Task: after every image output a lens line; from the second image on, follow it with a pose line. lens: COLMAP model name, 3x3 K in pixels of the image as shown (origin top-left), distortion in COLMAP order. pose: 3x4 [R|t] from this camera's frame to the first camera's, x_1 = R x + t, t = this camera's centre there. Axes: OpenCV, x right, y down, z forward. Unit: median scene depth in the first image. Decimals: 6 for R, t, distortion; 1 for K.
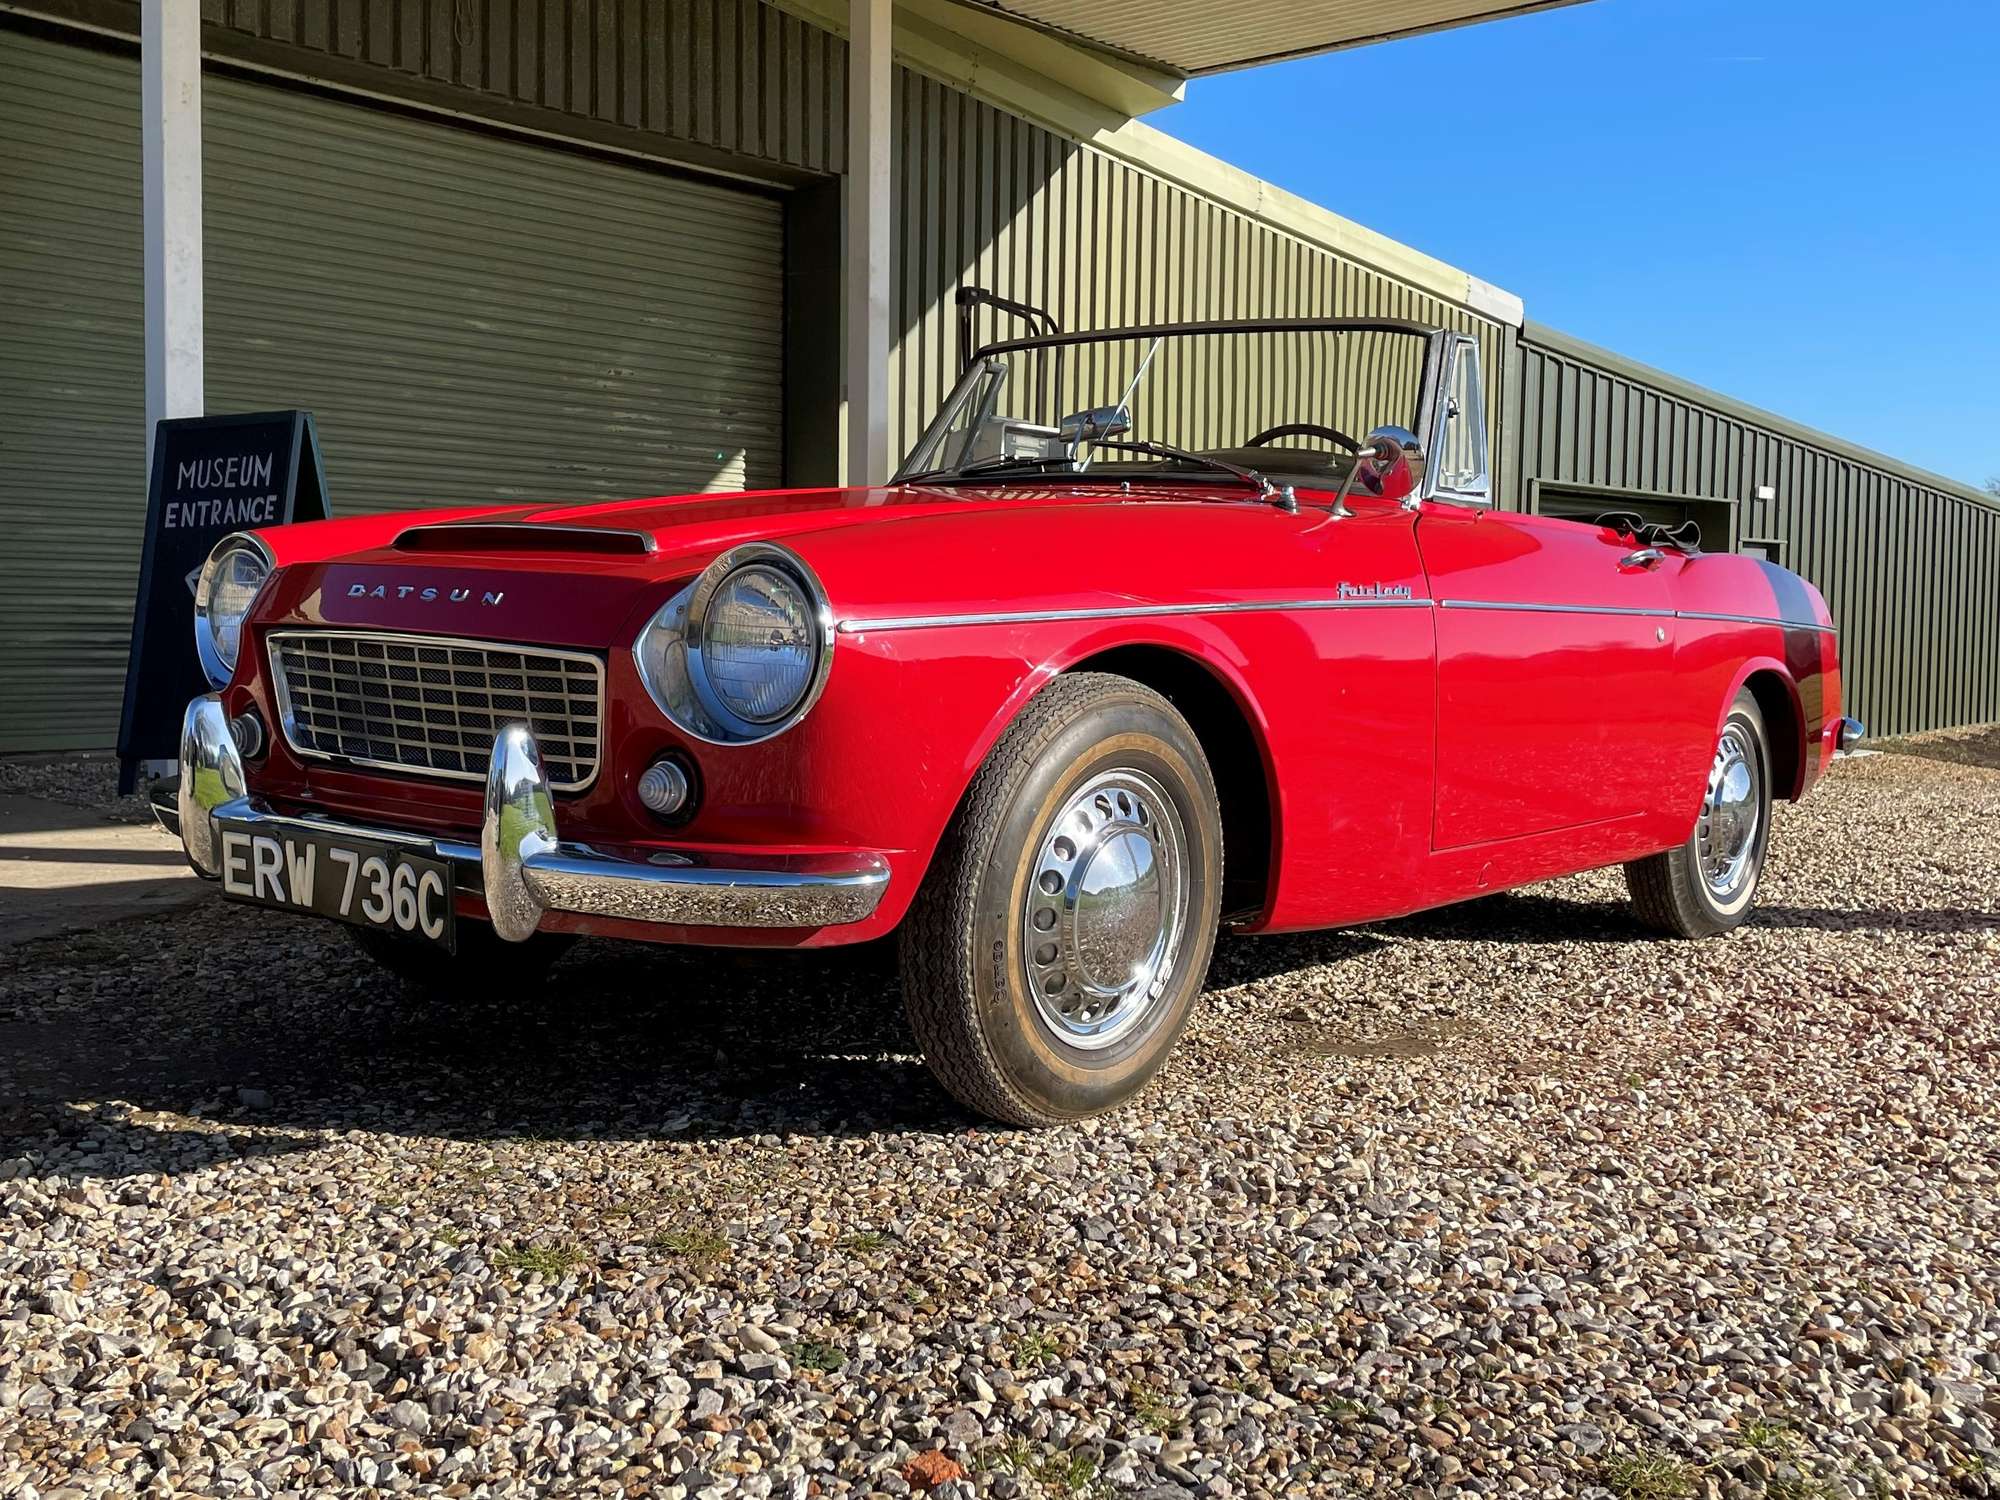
lens RADIAL K [[2113.8, 0, 1000.0], [0, 2113.8, 750.0], [0, 0, 1]] dist [0.165491, -0.000072]
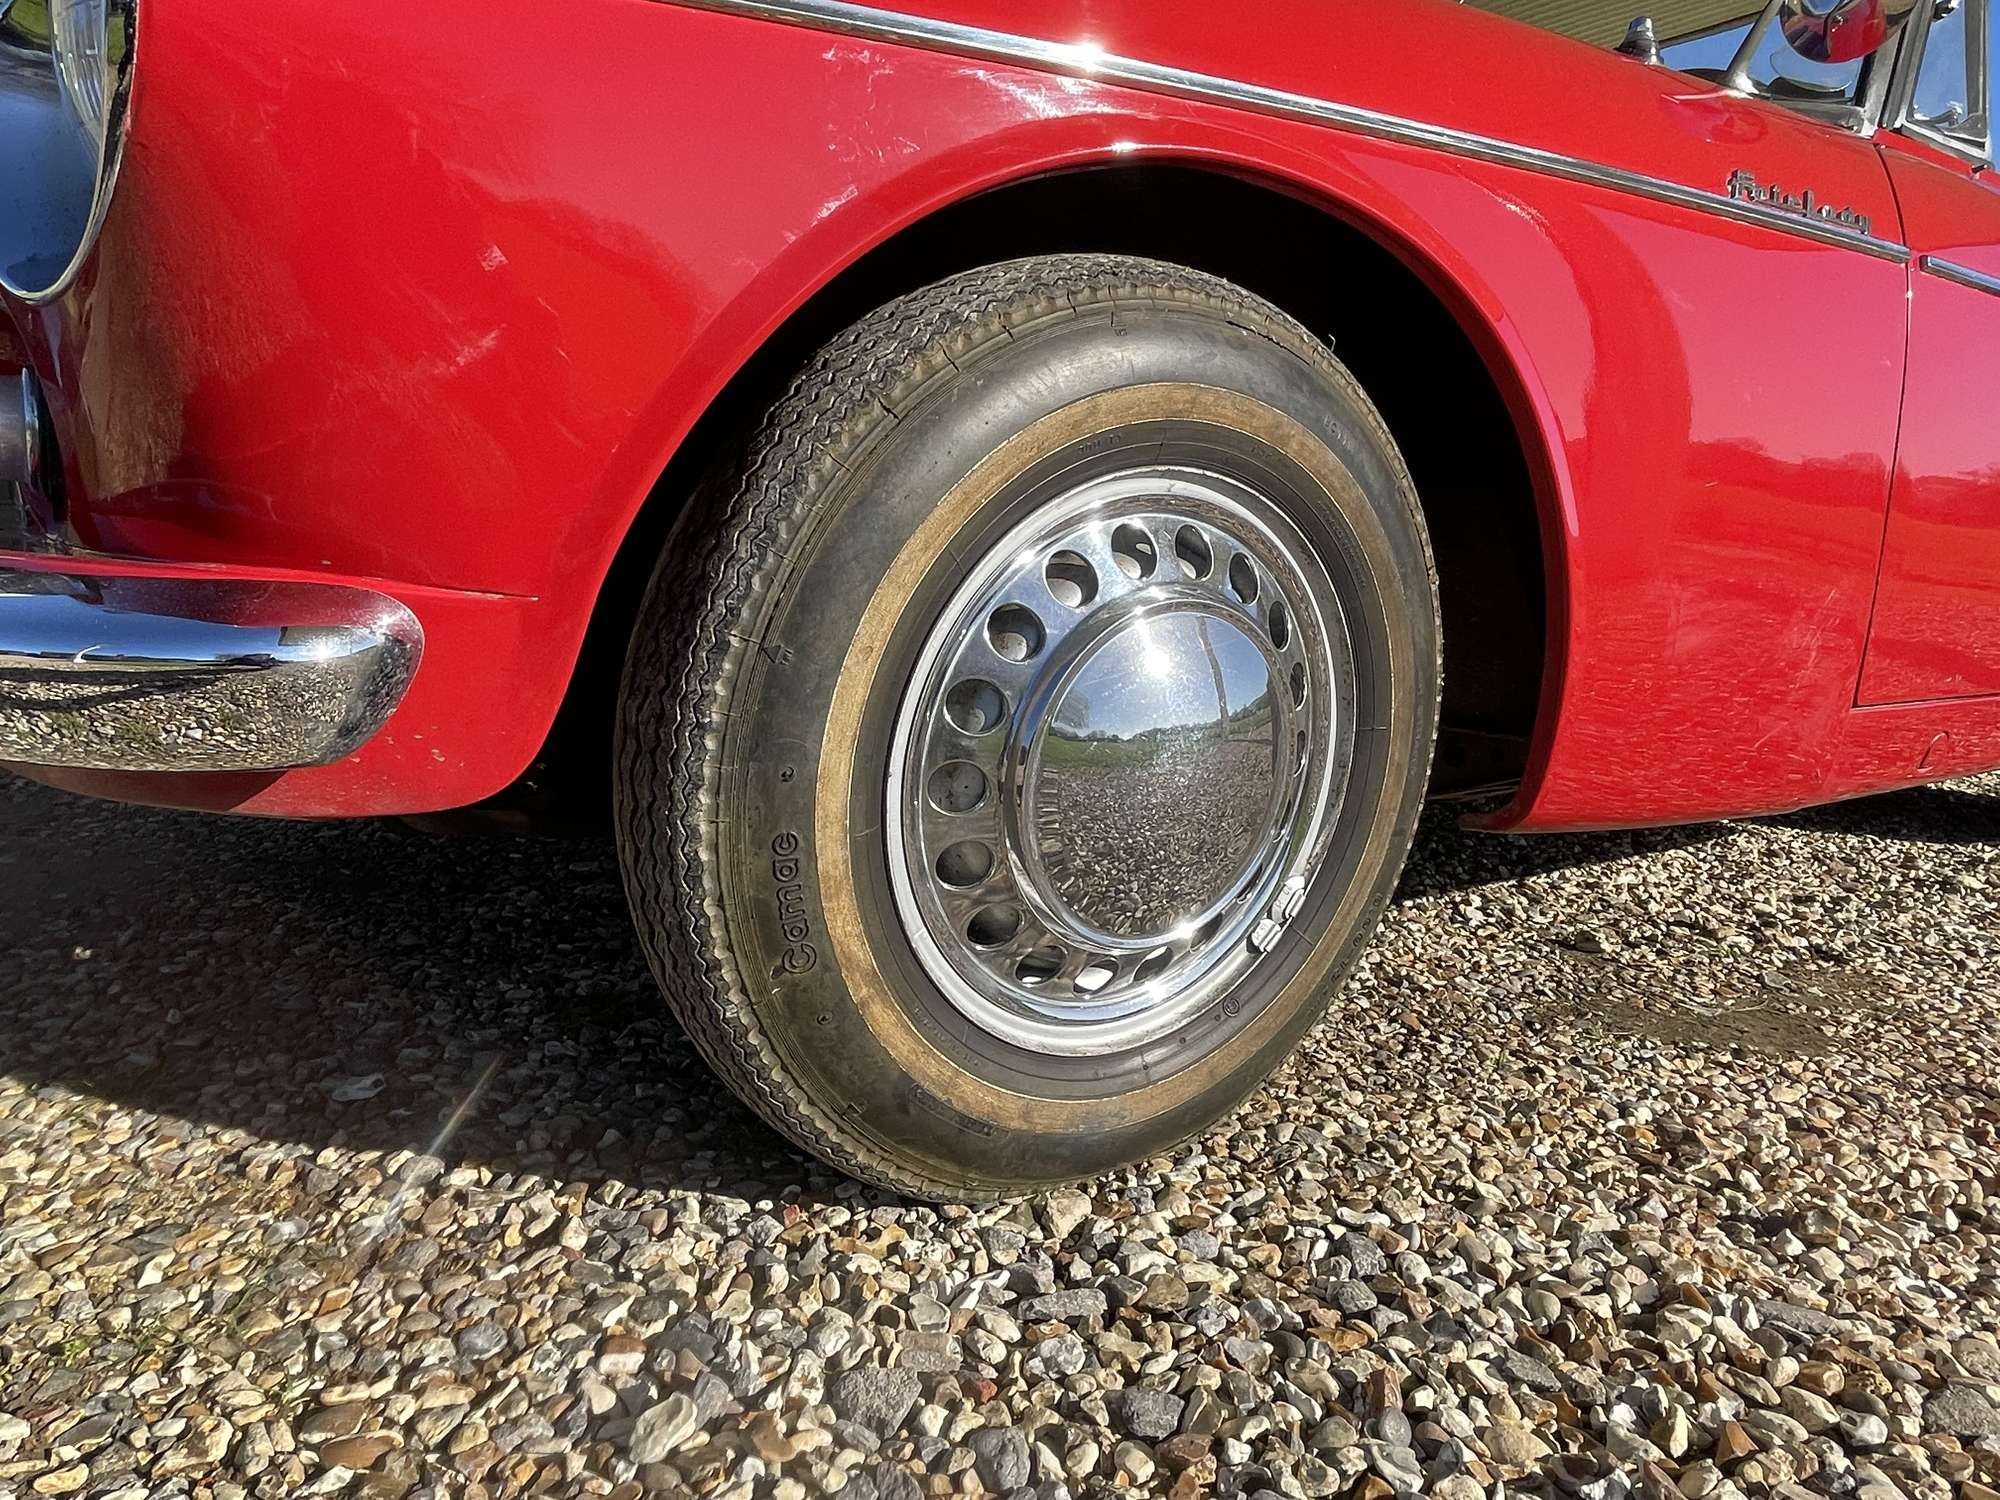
lens RADIAL K [[1343.0, 0, 996.9], [0, 1343.0, 757.5], [0, 0, 1]] dist [-0.003721, 0.003074]
pose [[0.952358, 0.075065, -0.295601, 0.084429], [-0.047230, 0.993844, 0.100213, 0.033564], [0.301304, -0.081478, 0.950041, 0.548286]]
